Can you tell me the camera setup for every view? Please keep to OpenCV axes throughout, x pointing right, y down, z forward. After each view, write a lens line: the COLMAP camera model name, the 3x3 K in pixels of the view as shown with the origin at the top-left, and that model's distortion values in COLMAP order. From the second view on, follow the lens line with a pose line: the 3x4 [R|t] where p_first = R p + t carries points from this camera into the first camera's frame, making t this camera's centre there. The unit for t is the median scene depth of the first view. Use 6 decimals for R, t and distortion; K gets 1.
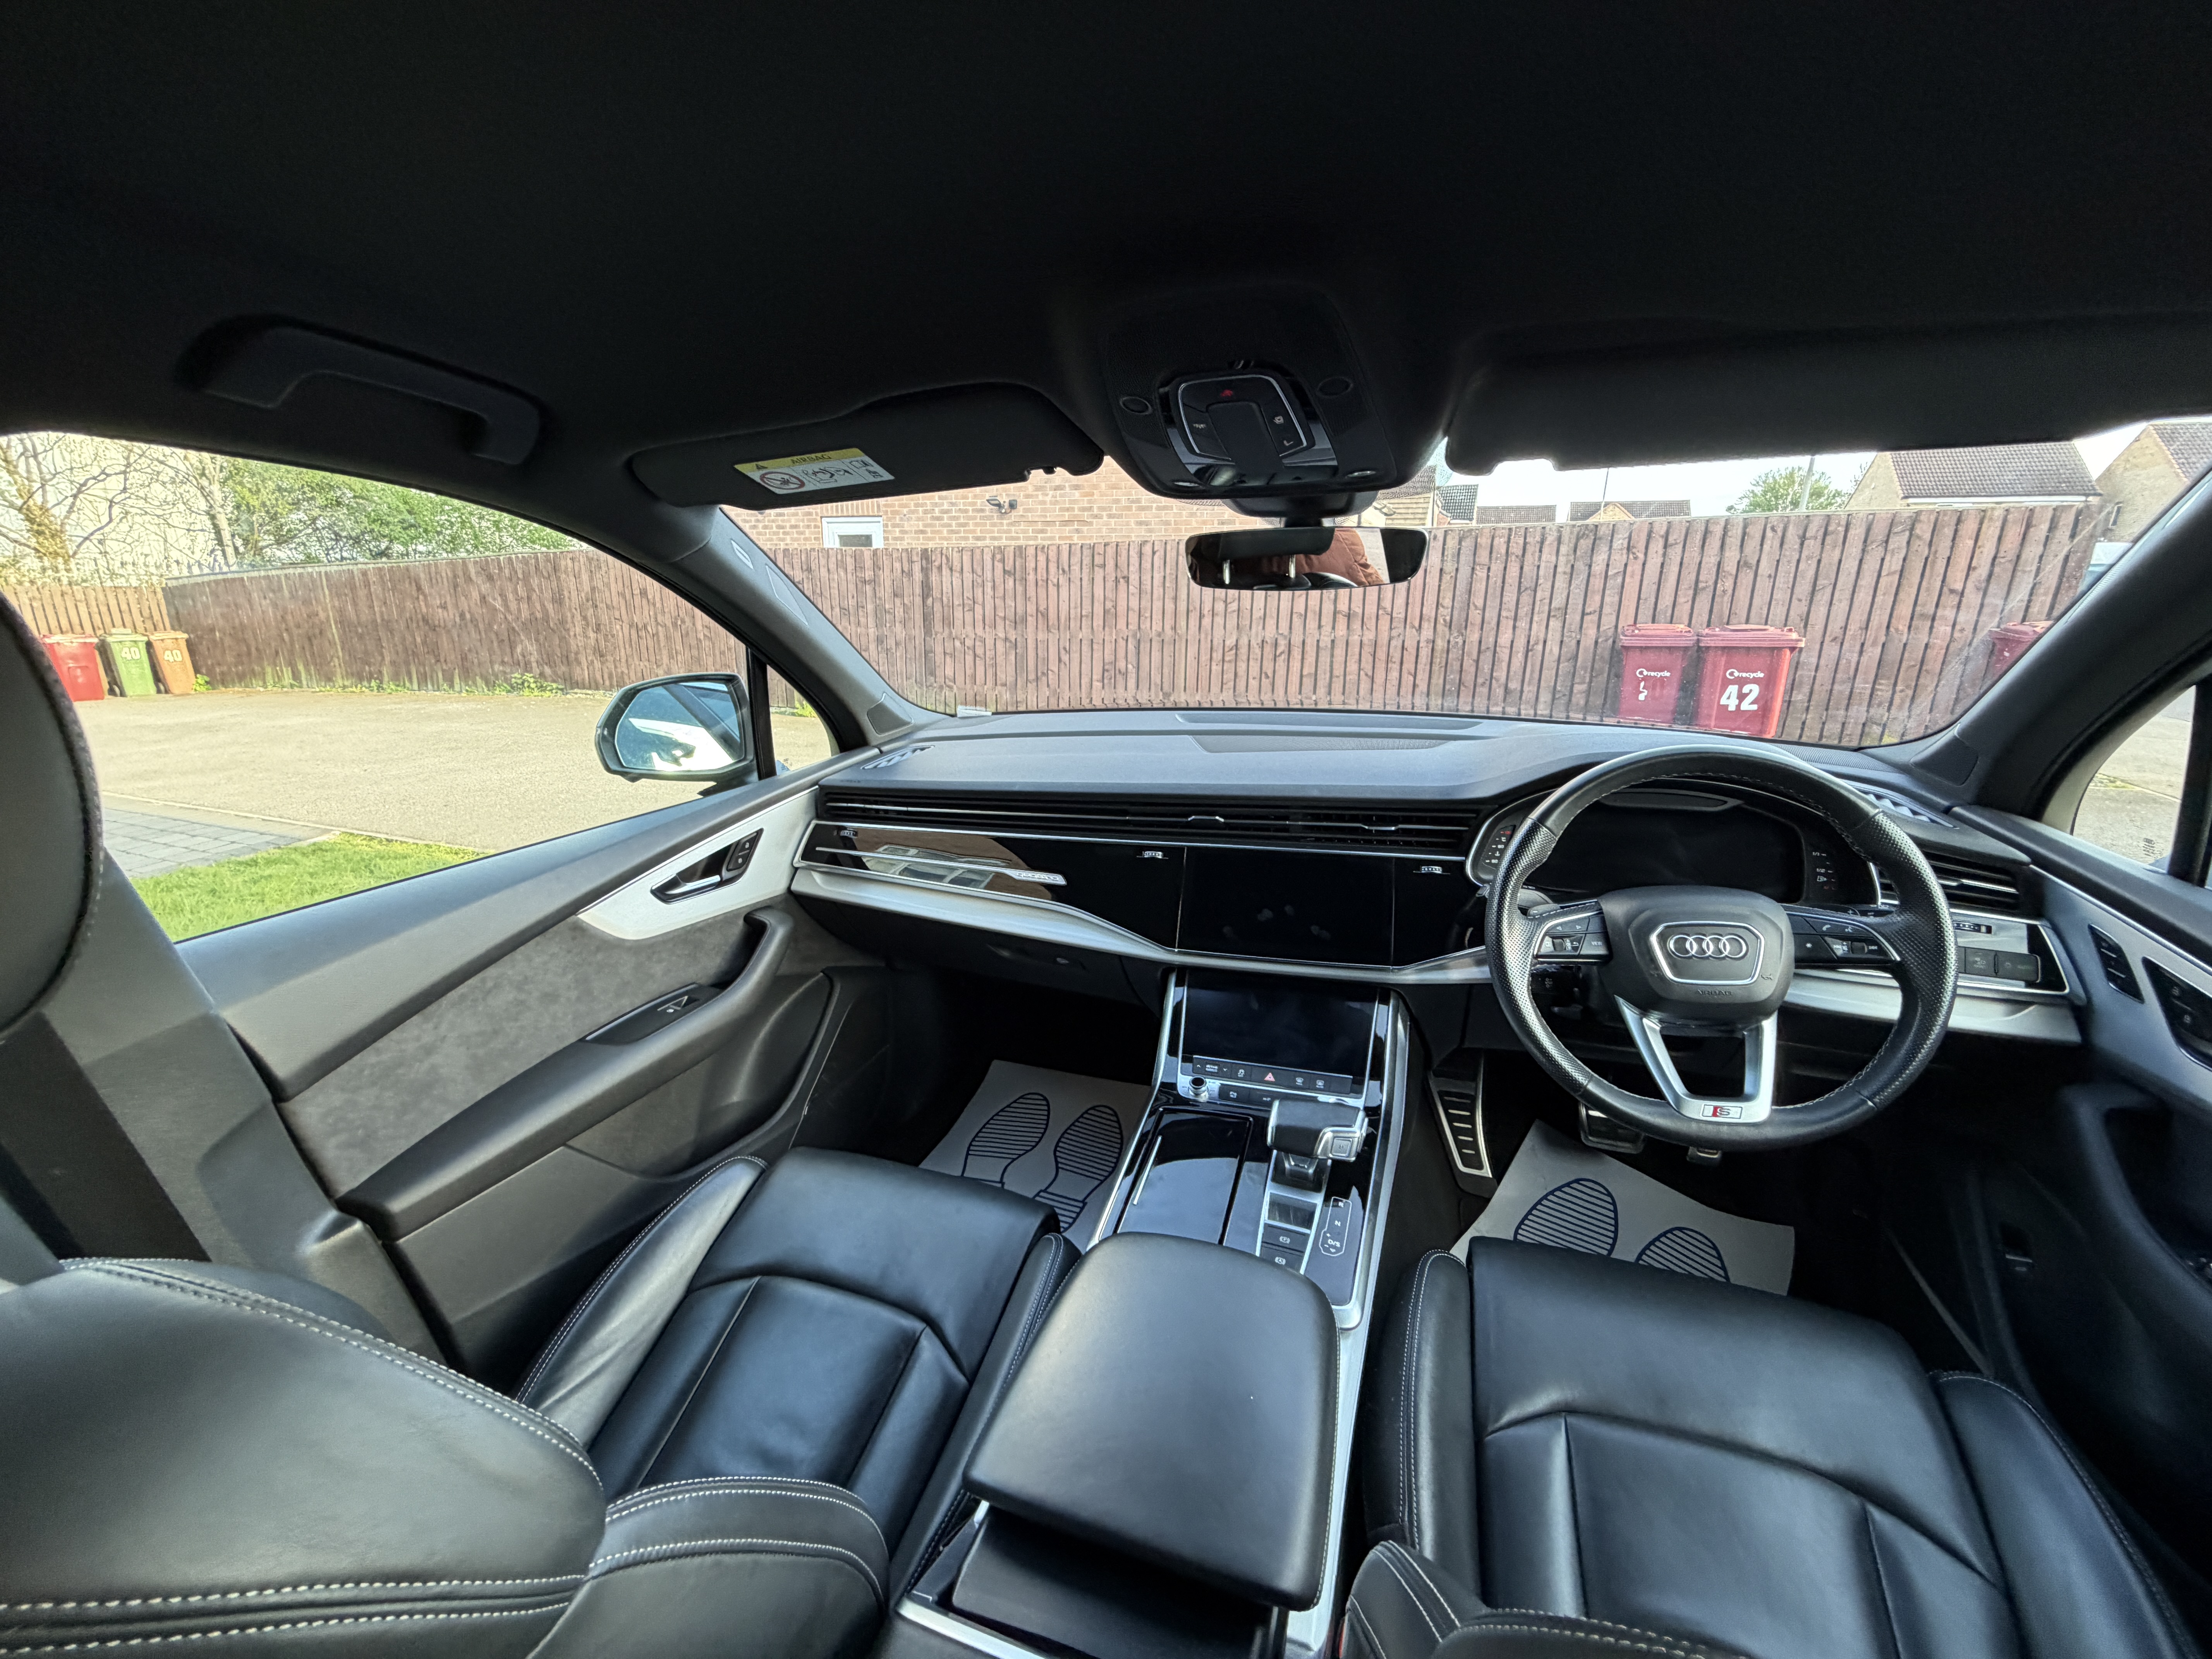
lens RADIAL K [[882.4, 0, 1099.6], [0, 882.4, 825.5], [0, 0, 1]] dist [-0.002273, -0.000337]
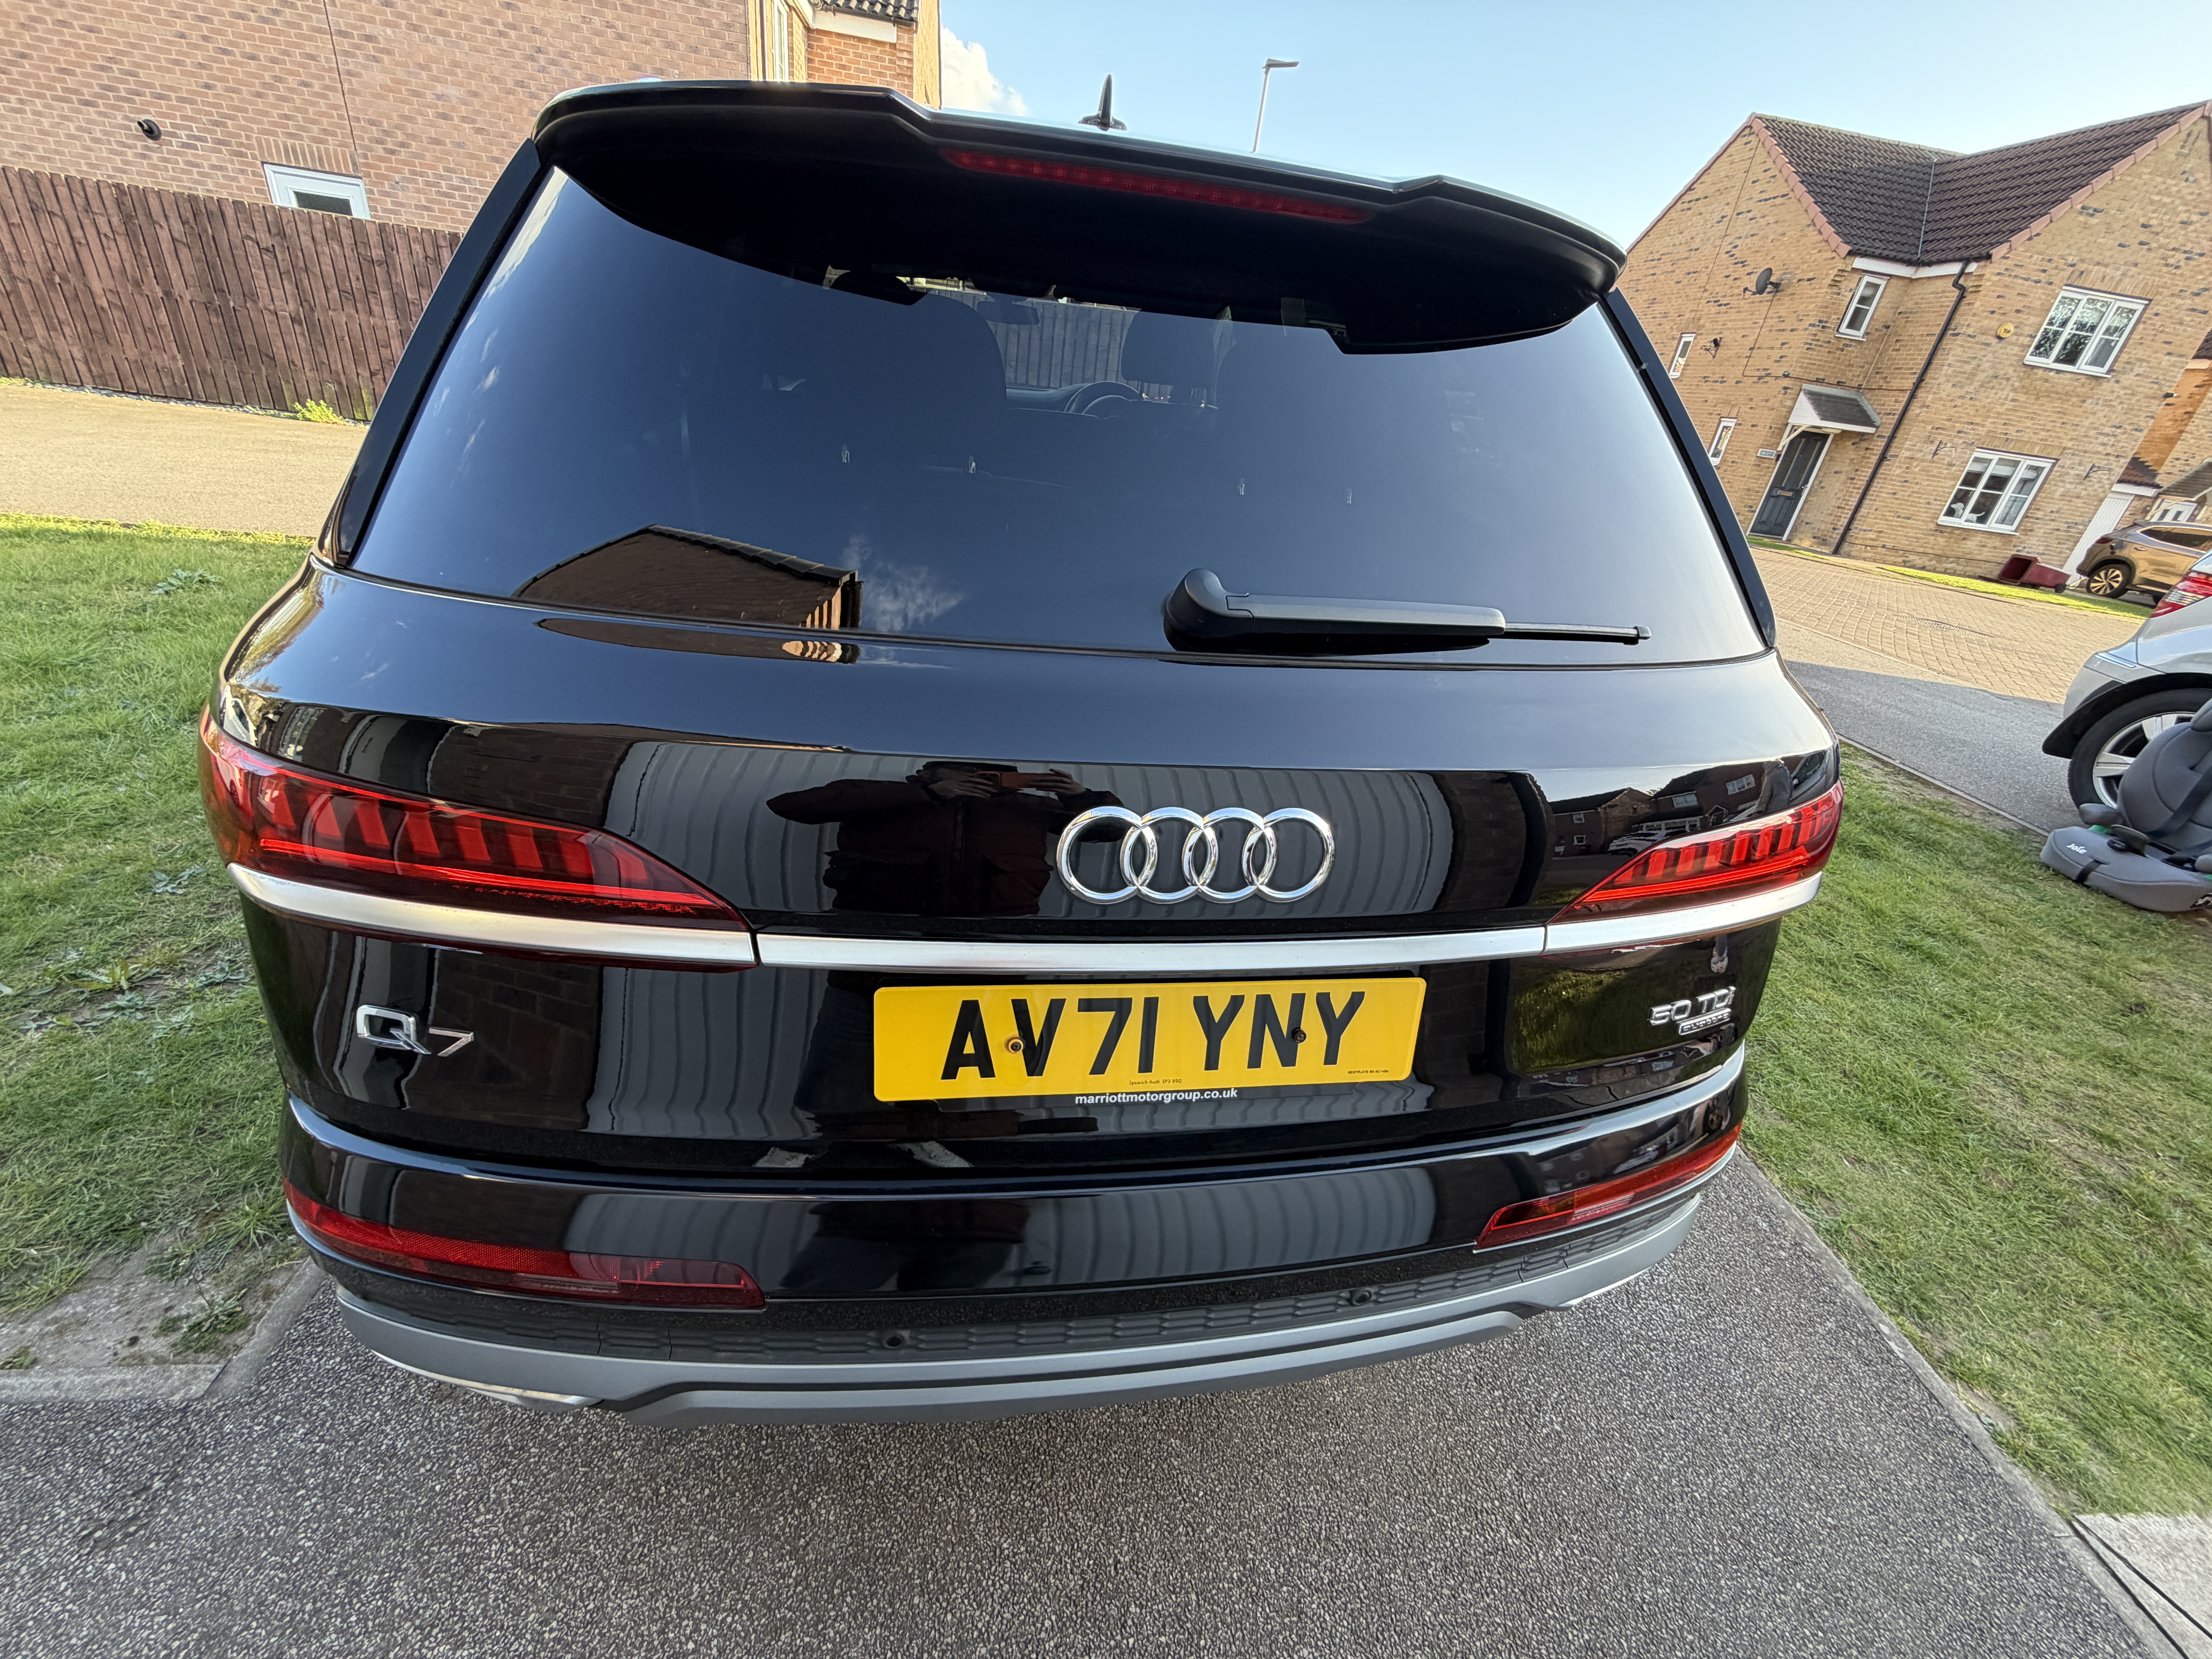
lens RADIAL K [[882.4, 0, 1105.9], [0, 882.4, 830.2], [0, 0, 1]] dist [-0.002273, -0.000337]
pose [[0.868164, -0.137856, 0.476746, -0.153133], [0.019003, 0.969174, 0.245642, 0.092310], [-0.495913, -0.204198, 0.844022, -0.286058]]
